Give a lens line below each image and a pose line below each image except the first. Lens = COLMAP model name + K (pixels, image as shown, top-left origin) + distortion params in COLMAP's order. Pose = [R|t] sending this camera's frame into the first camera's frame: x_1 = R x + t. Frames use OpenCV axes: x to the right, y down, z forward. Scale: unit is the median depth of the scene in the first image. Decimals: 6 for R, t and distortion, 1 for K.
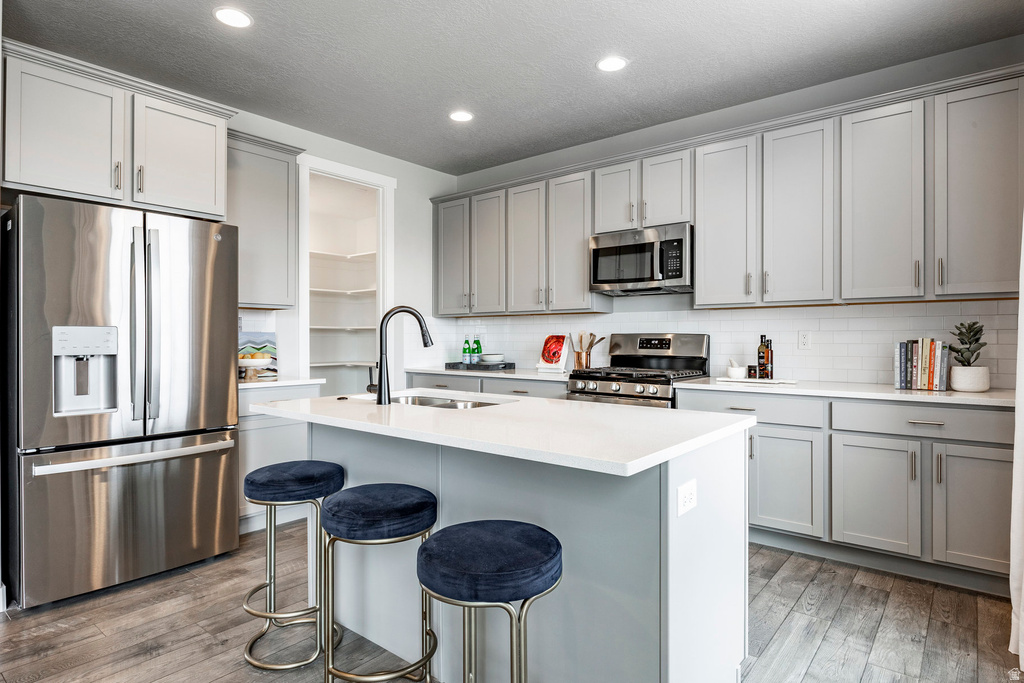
lens RADIAL K [[593.7, 0, 513.9], [0, 593.7, 339.8], [0, 0, 1]] dist [0.034735, 0.001975]
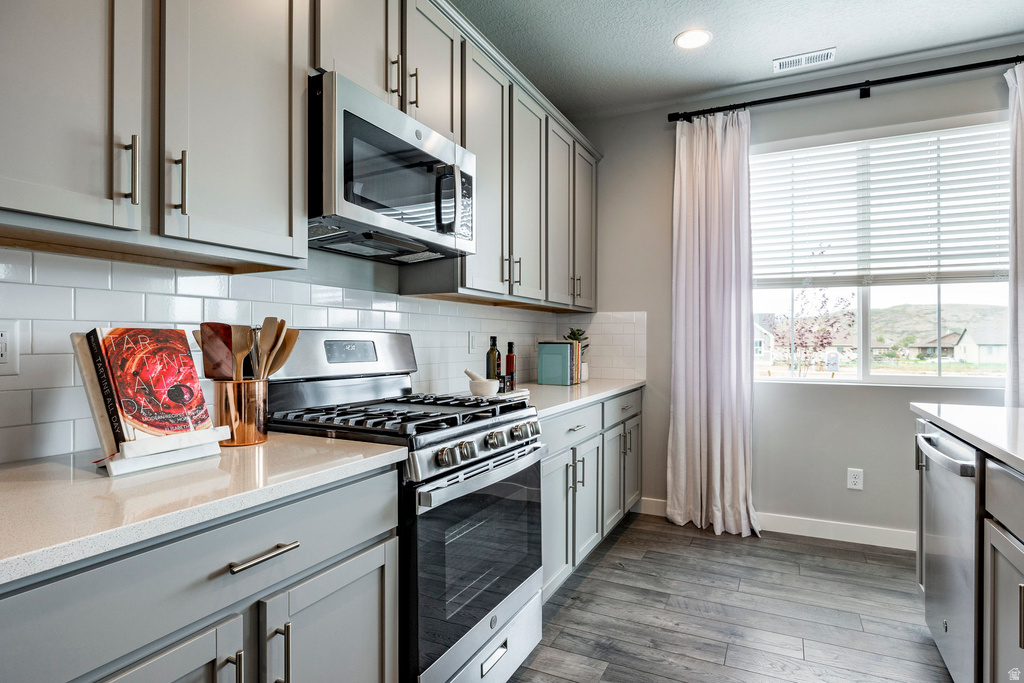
lens RADIAL K [[539.0, 0, 513.8], [0, 539.0, 341.4], [0, 0, 1]] dist [-0.005257, -0.000216]
pose [[-0.235759, -0.004841, 0.971800, -0.257128], [-0.005056, 0.999980, 0.003754, -0.003971], [-0.971798, -0.004029, -0.235778, 1.072660]]
